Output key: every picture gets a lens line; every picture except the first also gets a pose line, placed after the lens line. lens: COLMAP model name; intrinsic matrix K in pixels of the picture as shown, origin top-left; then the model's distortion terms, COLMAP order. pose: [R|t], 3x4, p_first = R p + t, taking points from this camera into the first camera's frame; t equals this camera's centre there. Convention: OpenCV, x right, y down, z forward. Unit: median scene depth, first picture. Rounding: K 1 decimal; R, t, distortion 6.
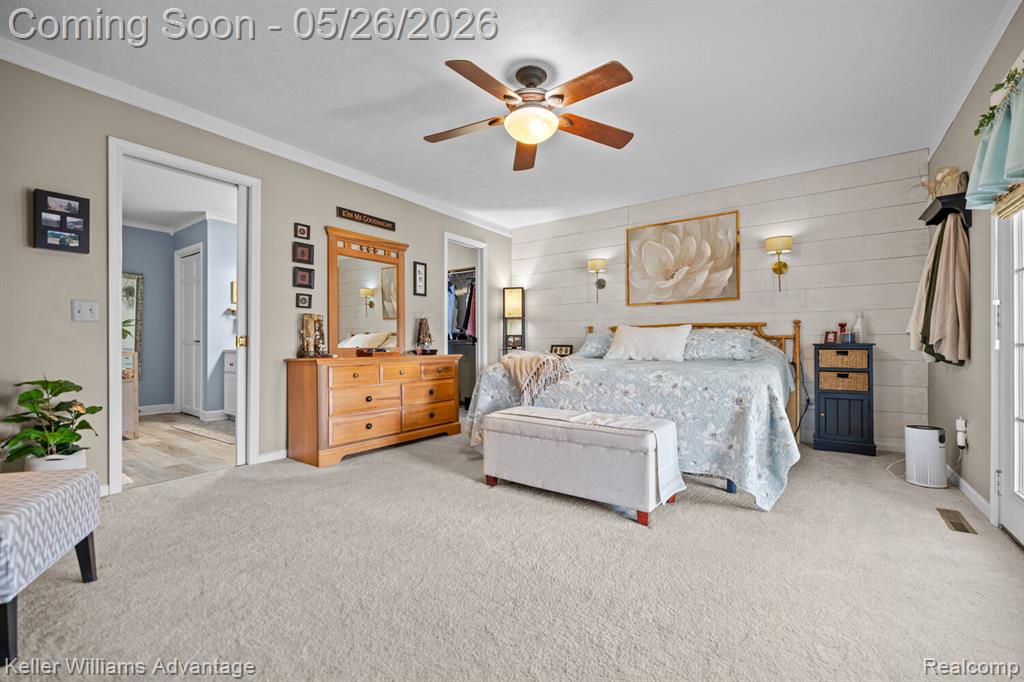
lens RADIAL K [[436.4, 0, 511.2], [0, 436.4, 342.2], [0, 0, 1]] dist [-0.001570, -0.000012]
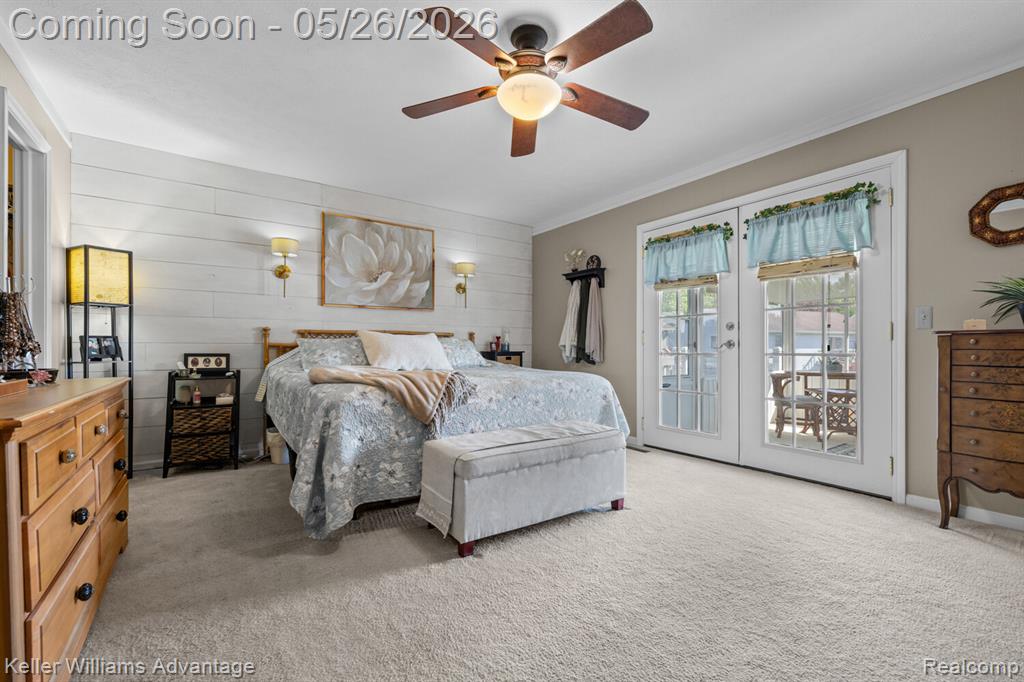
lens RADIAL K [[436.4, 0, 515.1], [0, 436.4, 347.5], [0, 0, 1]] dist [-0.001570, -0.000012]
pose [[0.313462, 0.002078, 0.949598, -0.427578], [-0.008017, 0.999968, 0.000458, -0.007880], [-0.949567, -0.007757, 0.313469, 0.428733]]
